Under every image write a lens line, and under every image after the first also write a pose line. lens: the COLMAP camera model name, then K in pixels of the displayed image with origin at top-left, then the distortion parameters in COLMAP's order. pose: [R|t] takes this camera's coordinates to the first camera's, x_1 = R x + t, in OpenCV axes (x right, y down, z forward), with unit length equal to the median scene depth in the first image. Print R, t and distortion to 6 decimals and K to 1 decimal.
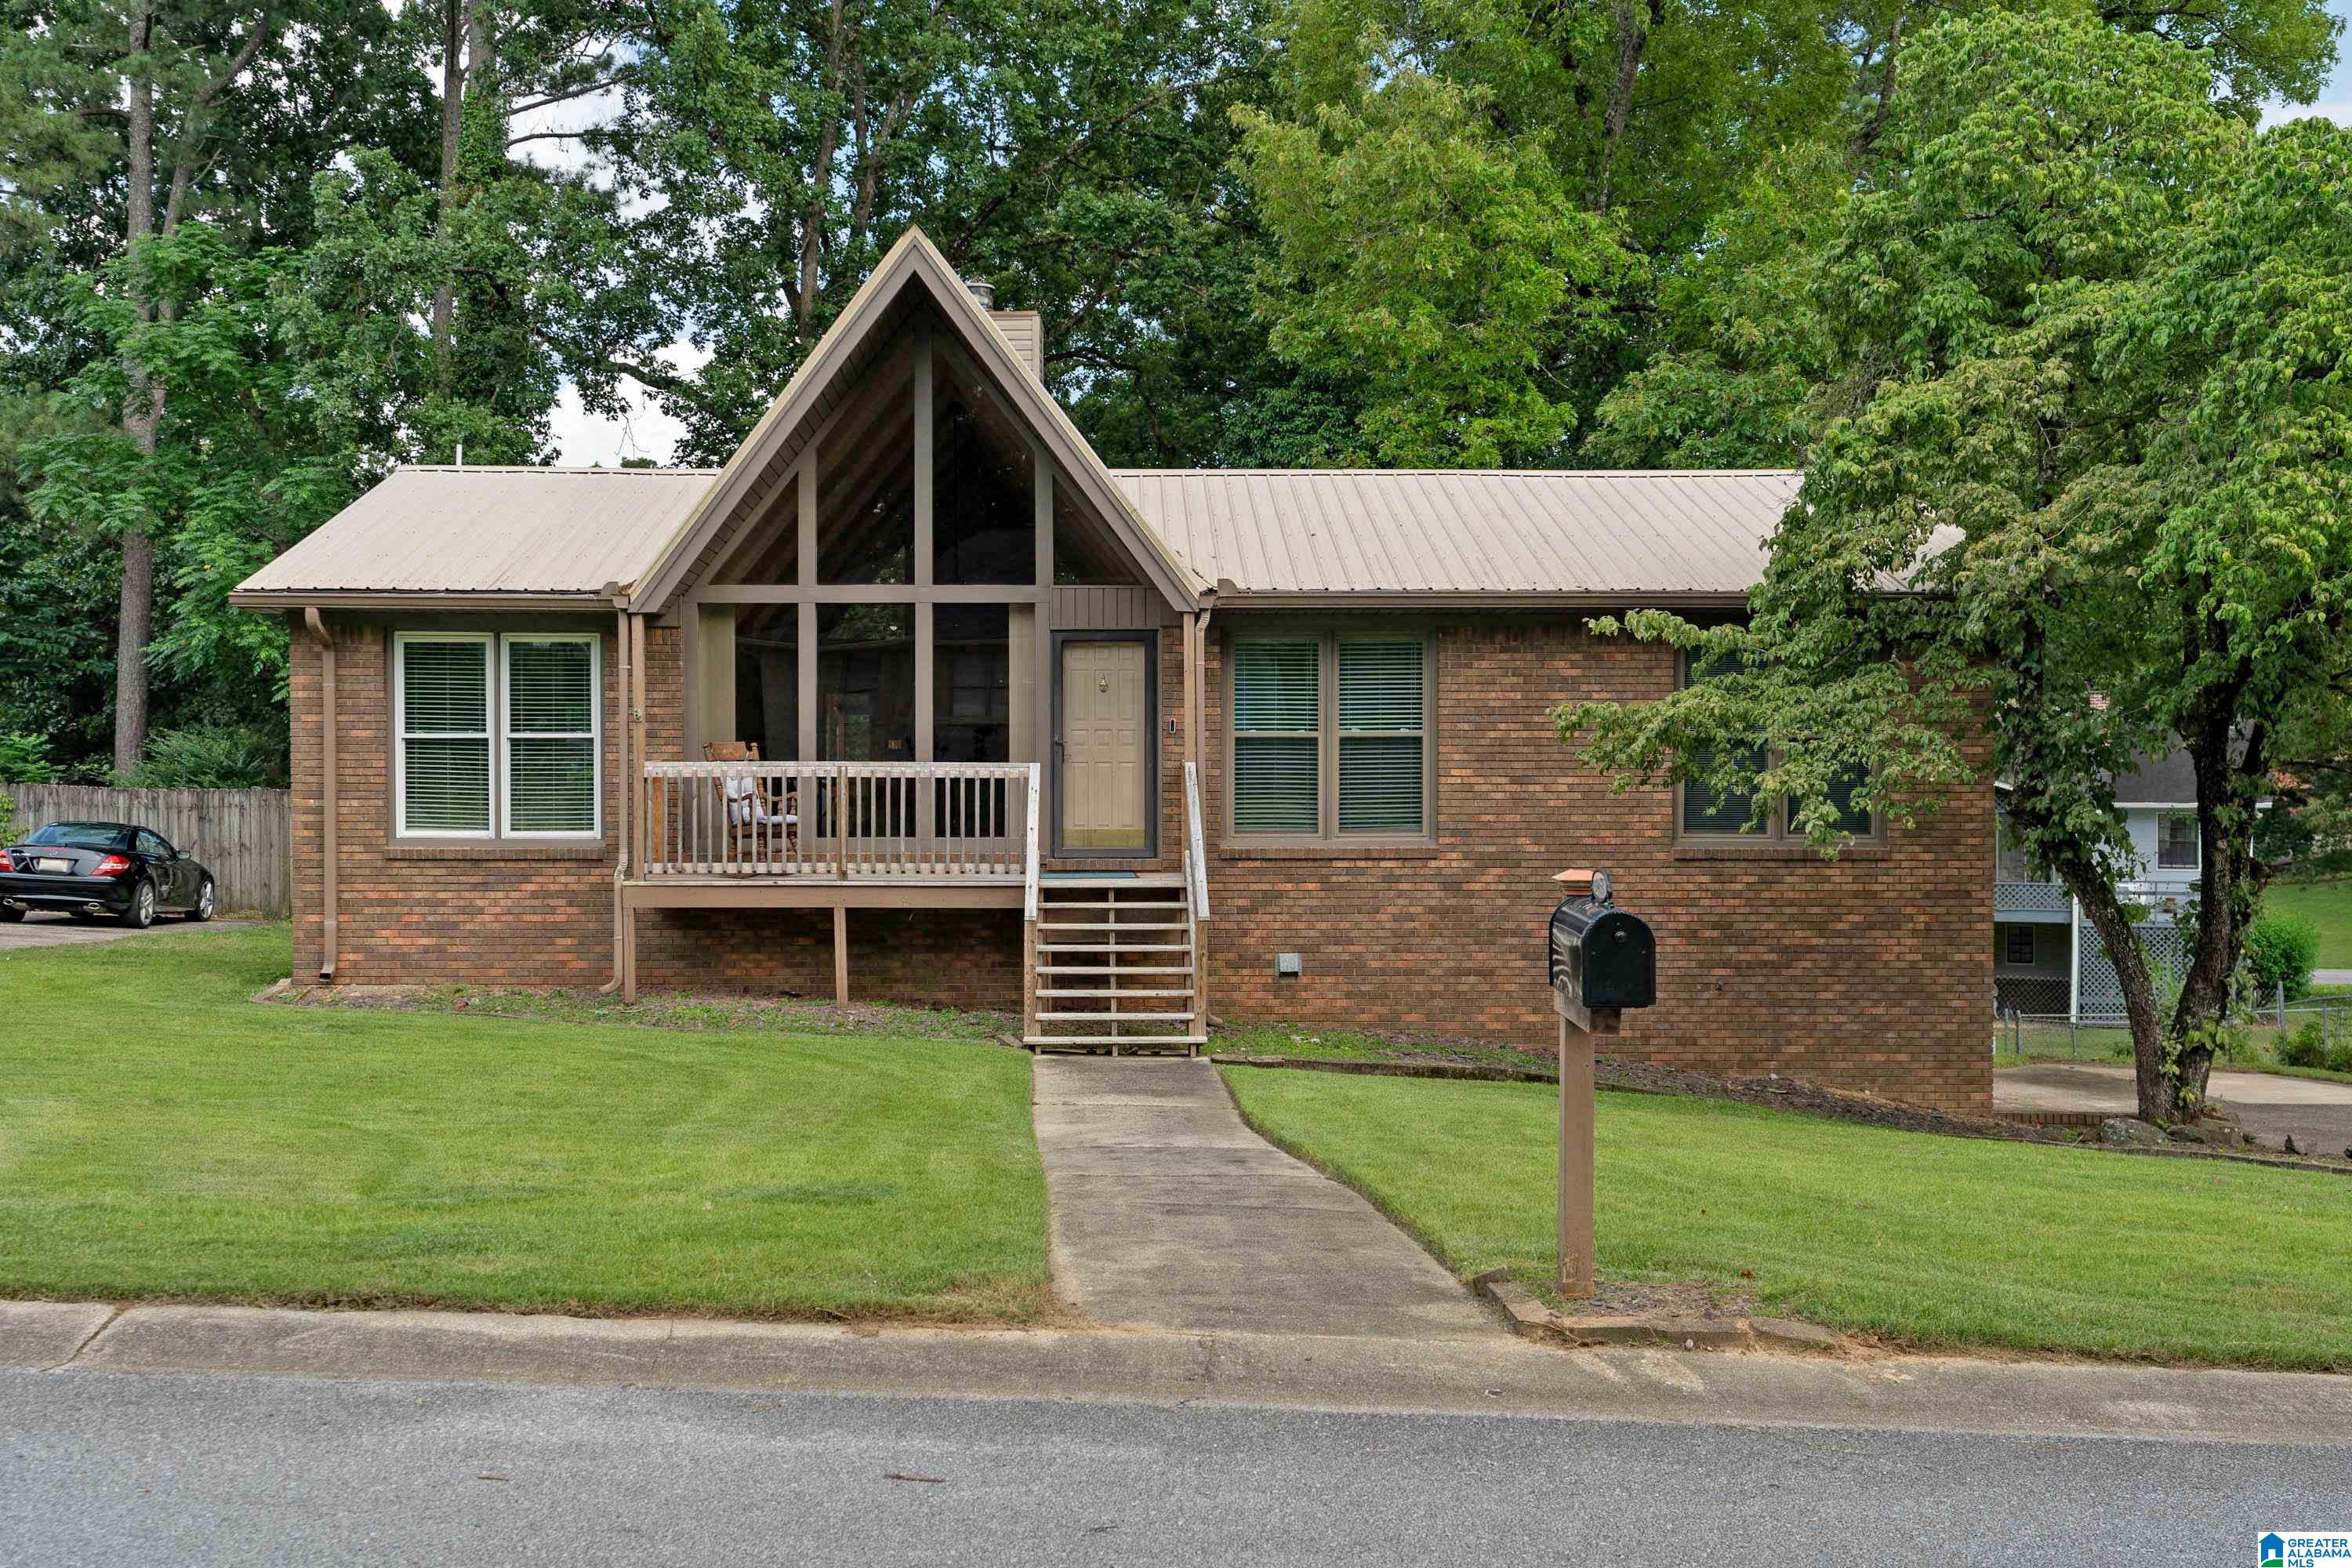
lens RADIAL K [[2424.7, 0, 1168.9], [0, 2424.7, 796.7], [0, 0, 1]] dist [0.003067, 0.000000]
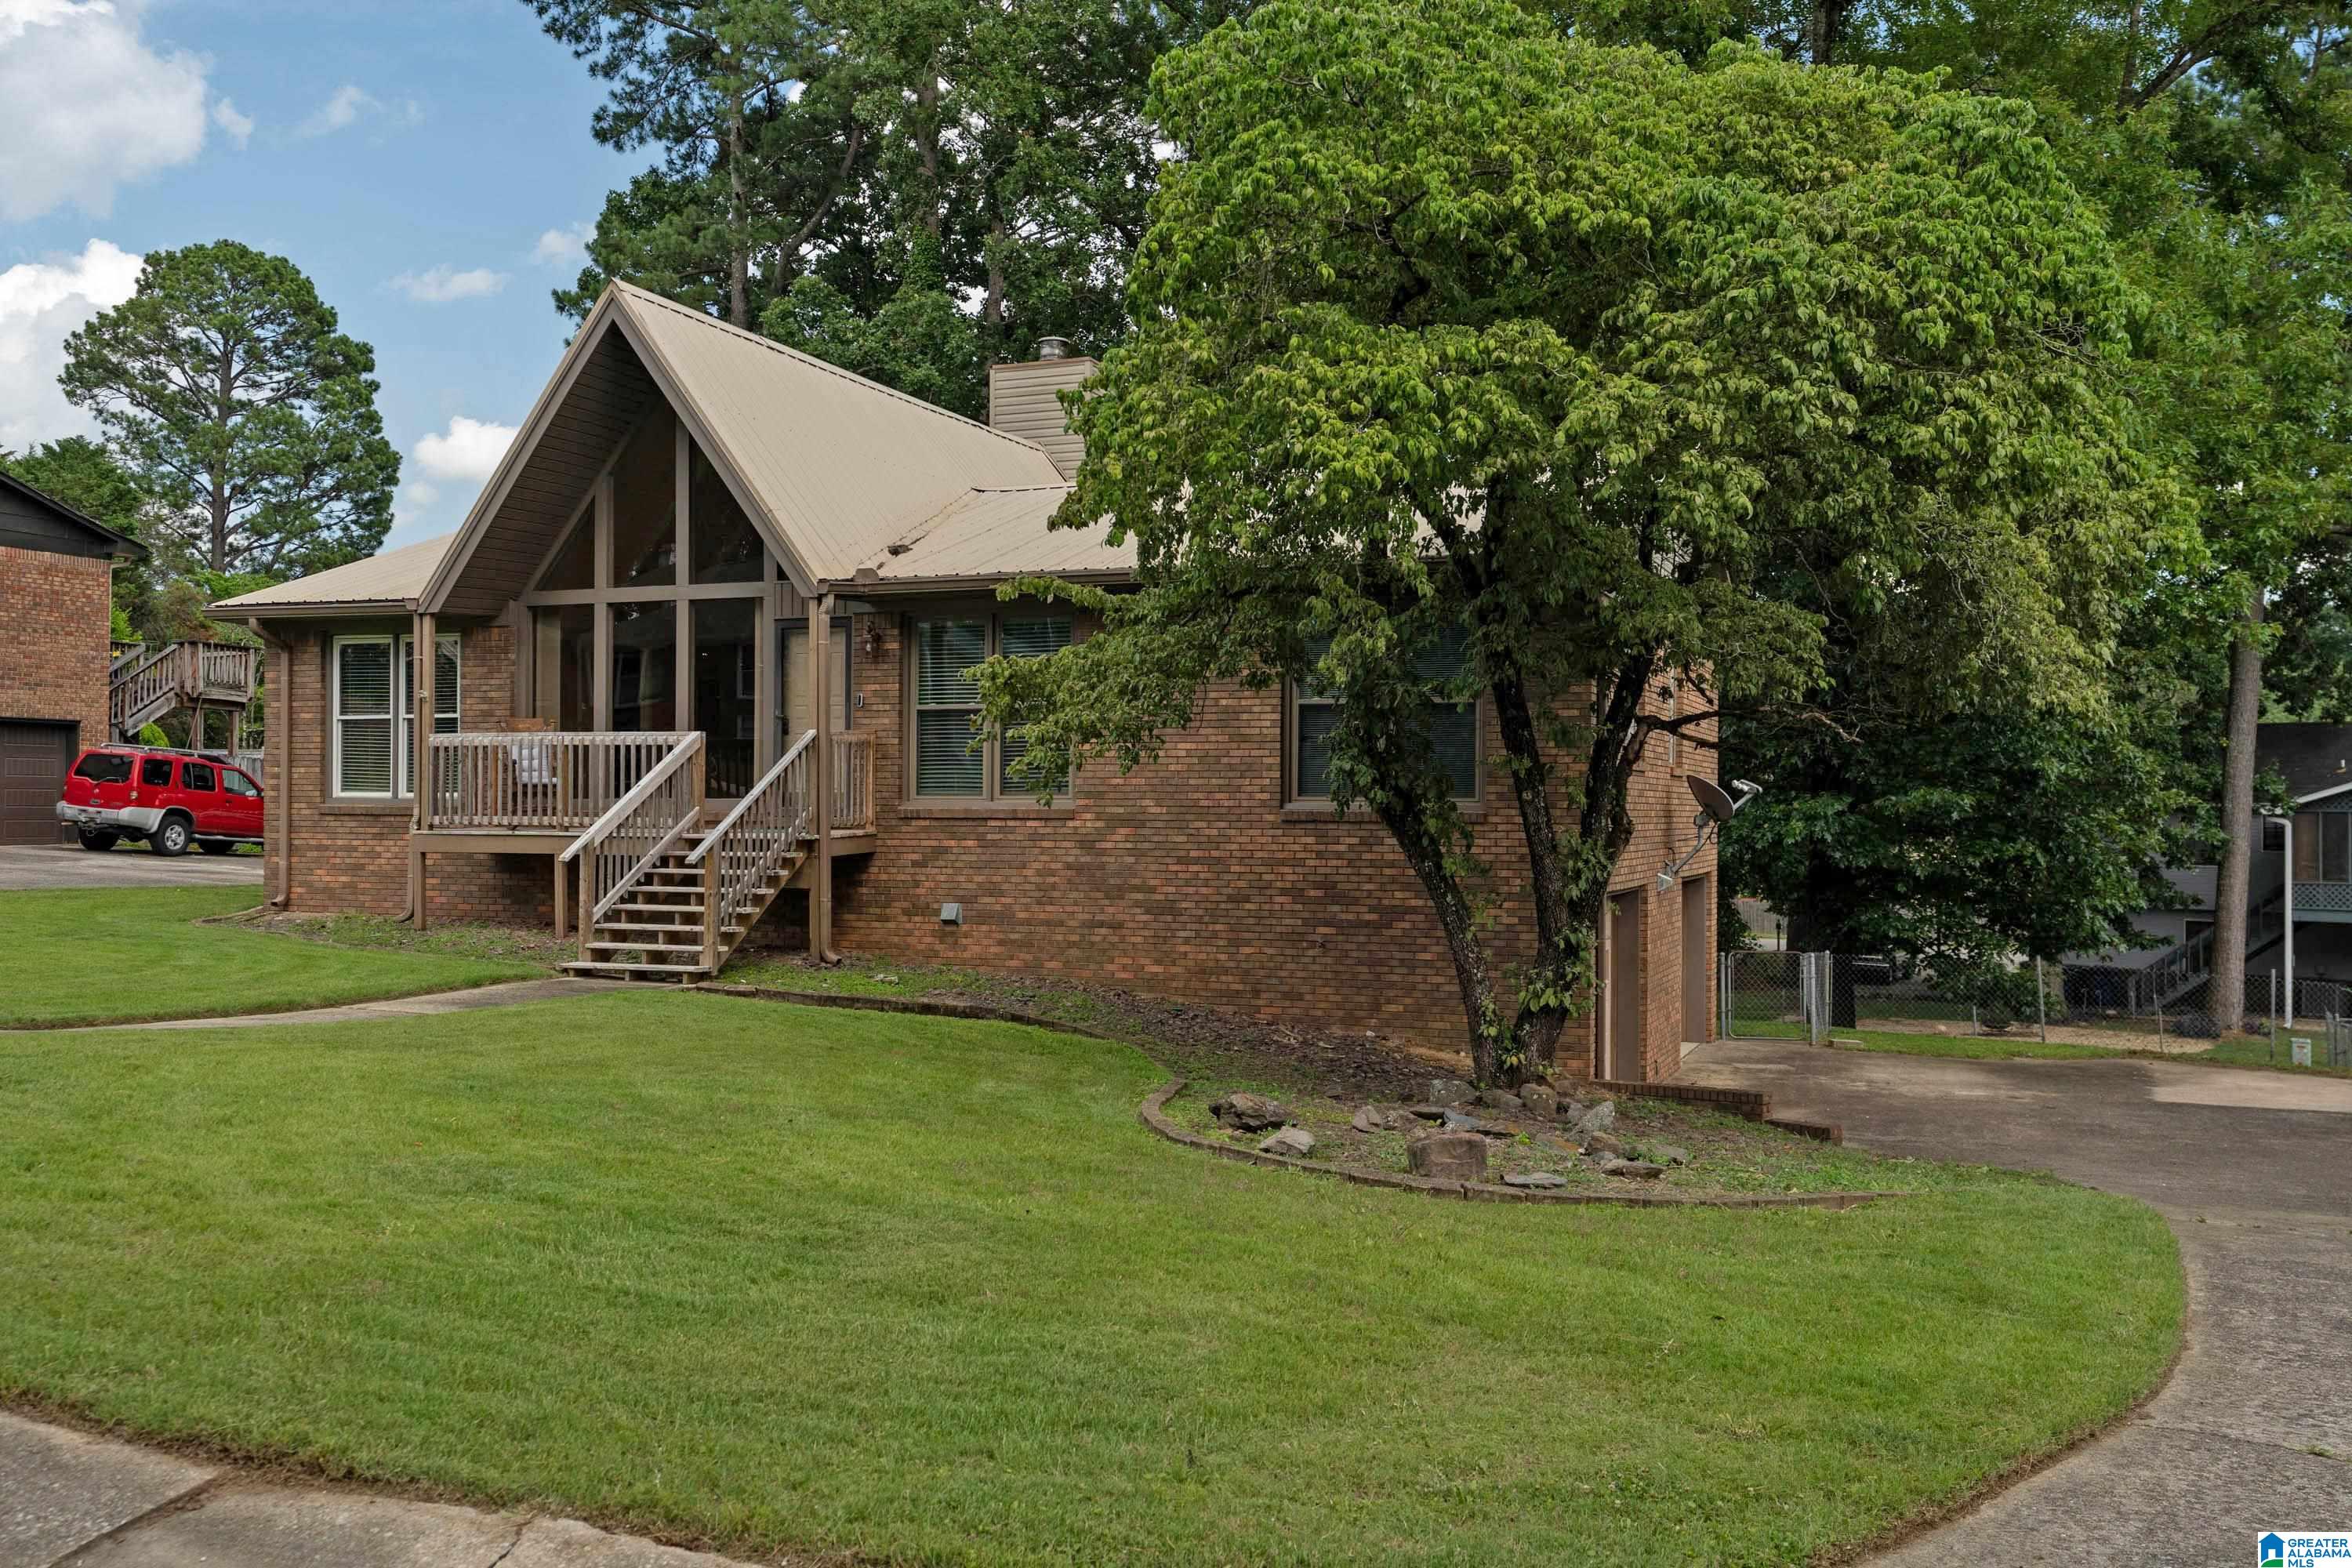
lens RADIAL K [[2142.7, 0, 1182.8], [0, 2142.7, 767.5], [0, 0, 1]] dist [0.009881, 0.004559]
pose [[0.919910, -0.003225, -0.392117, 0.535464], [-0.002674, 0.999891, -0.014495, 0.016346], [0.392121, 0.014383, 0.919801, 0.135760]]
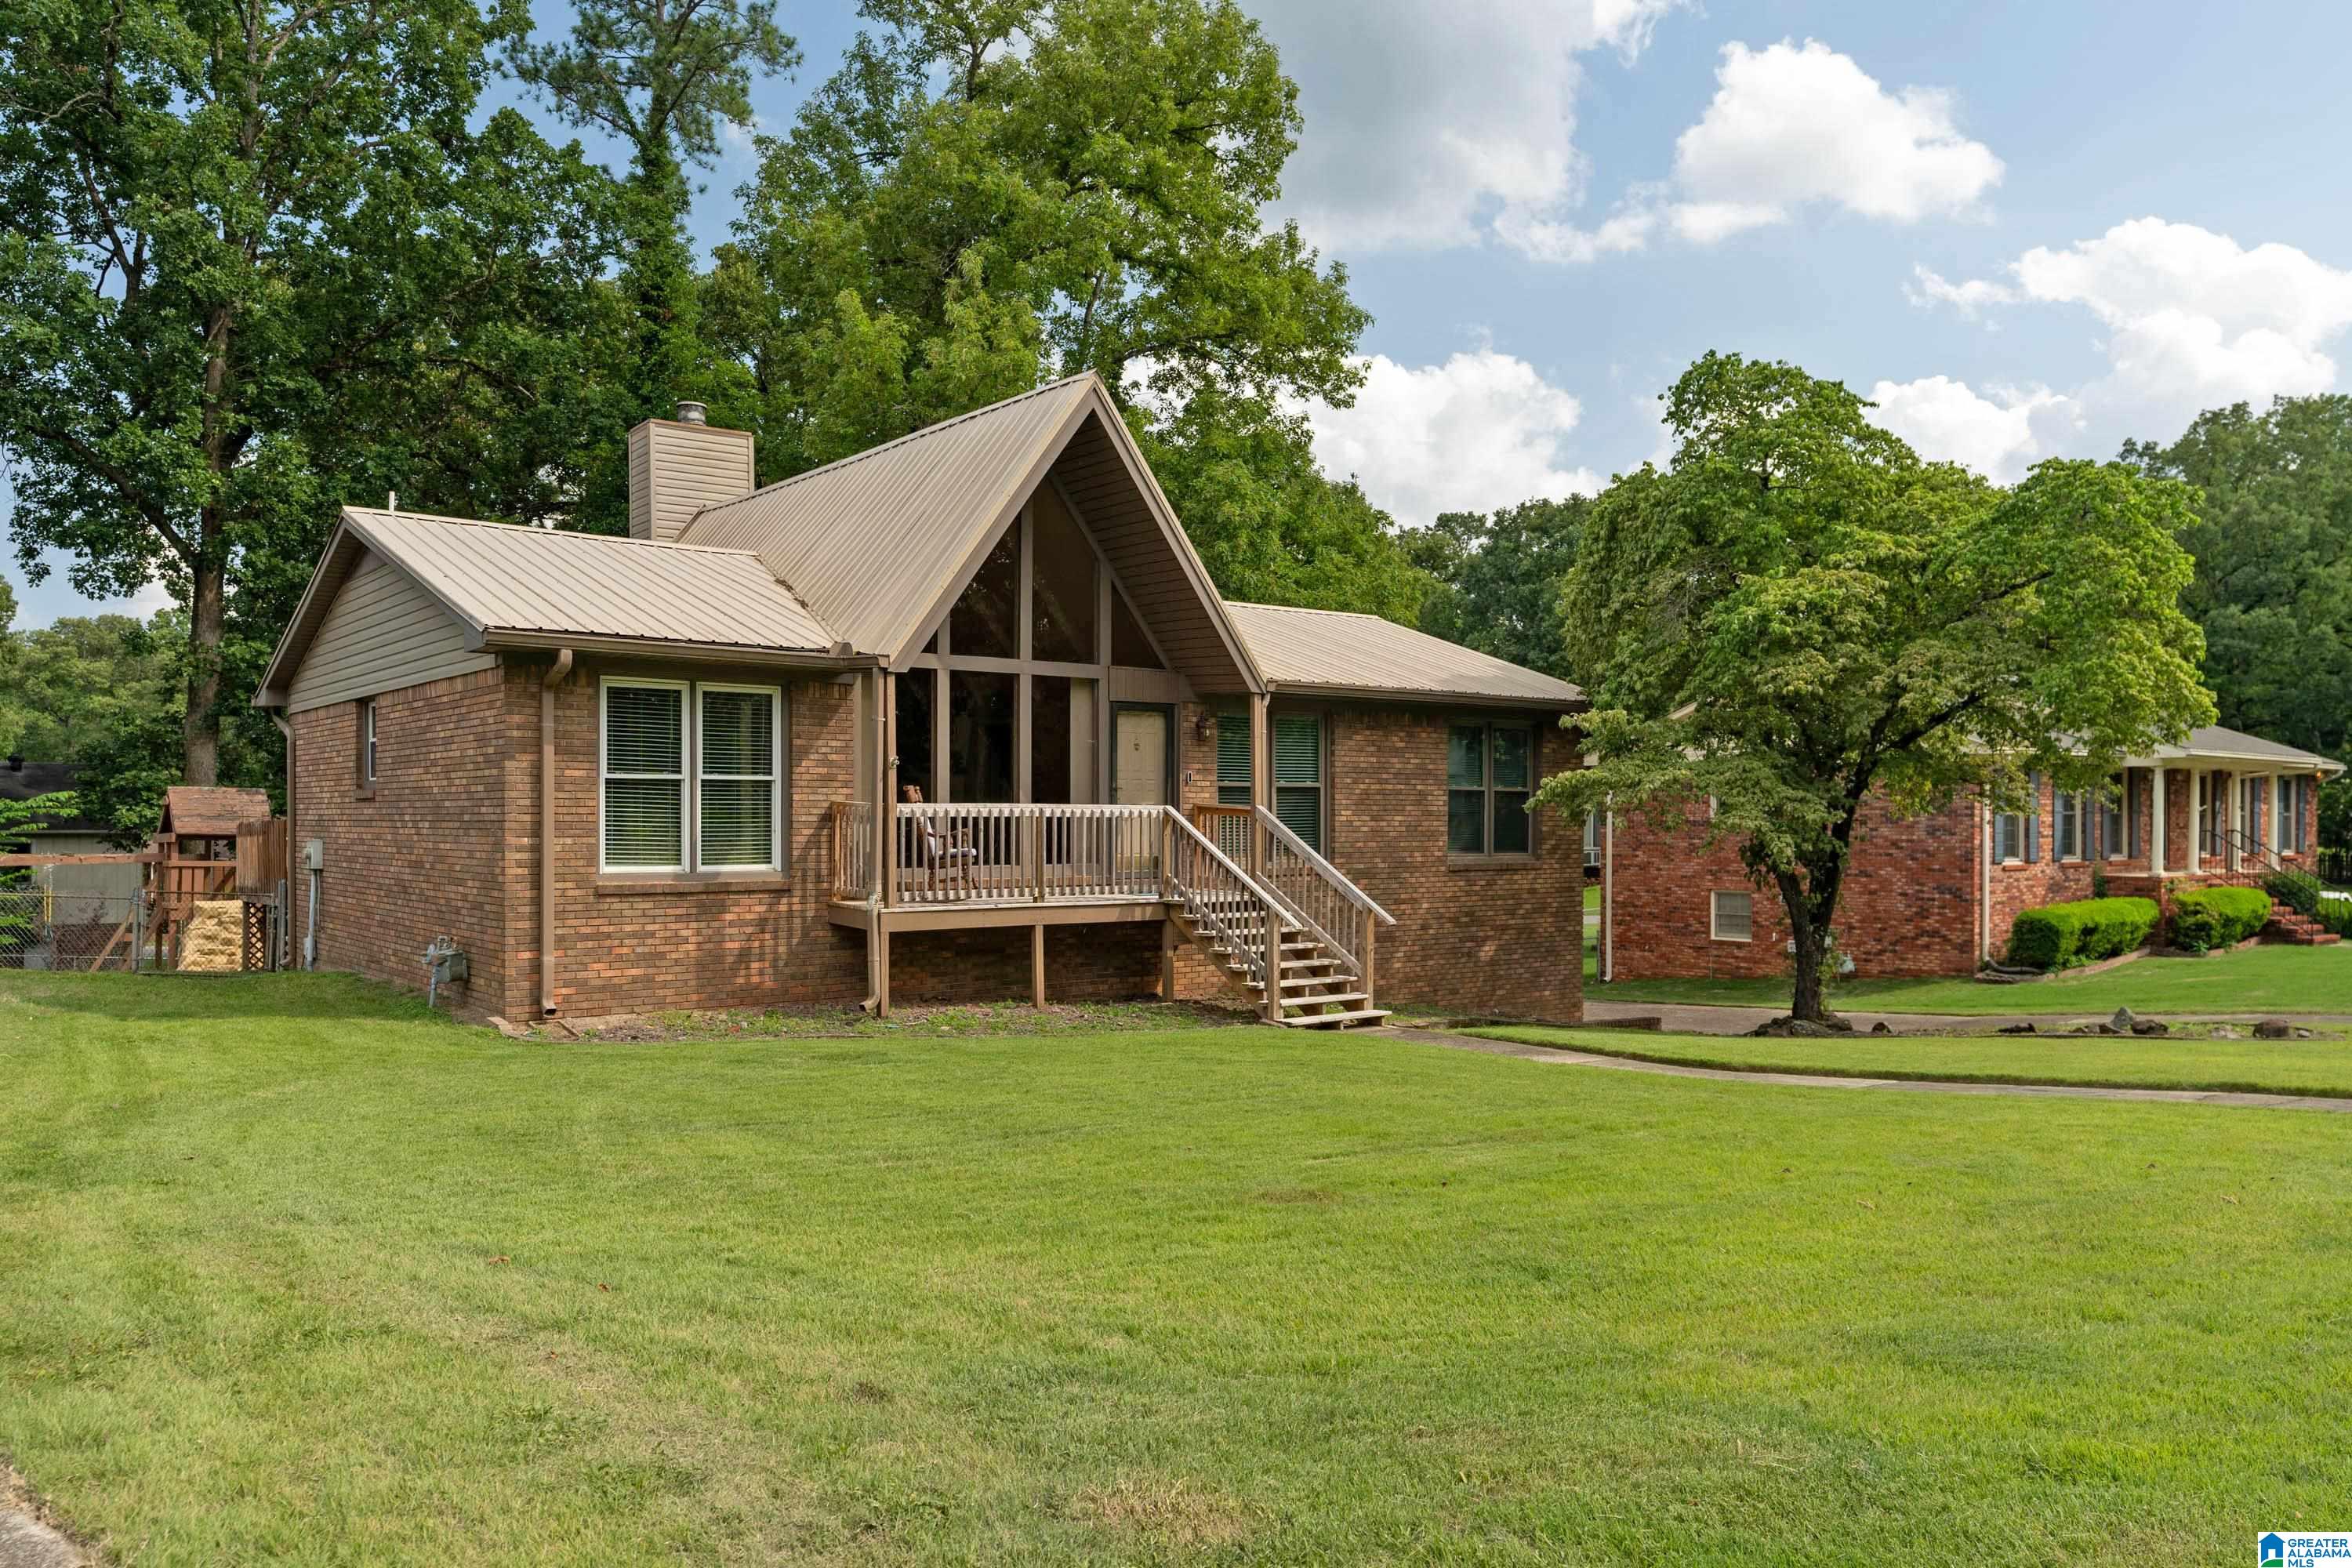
lens RADIAL K [[1668.6, 0, 1176.6], [0, 1668.6, 792.8], [0, 0, 1]] dist [0.004790, 0.000975]
pose [[0.799323, 0.009818, 0.600822, -0.550602], [-0.000143, 0.999870, -0.016148, -0.006288], [-0.600902, 0.012821, 0.799220, 0.278400]]
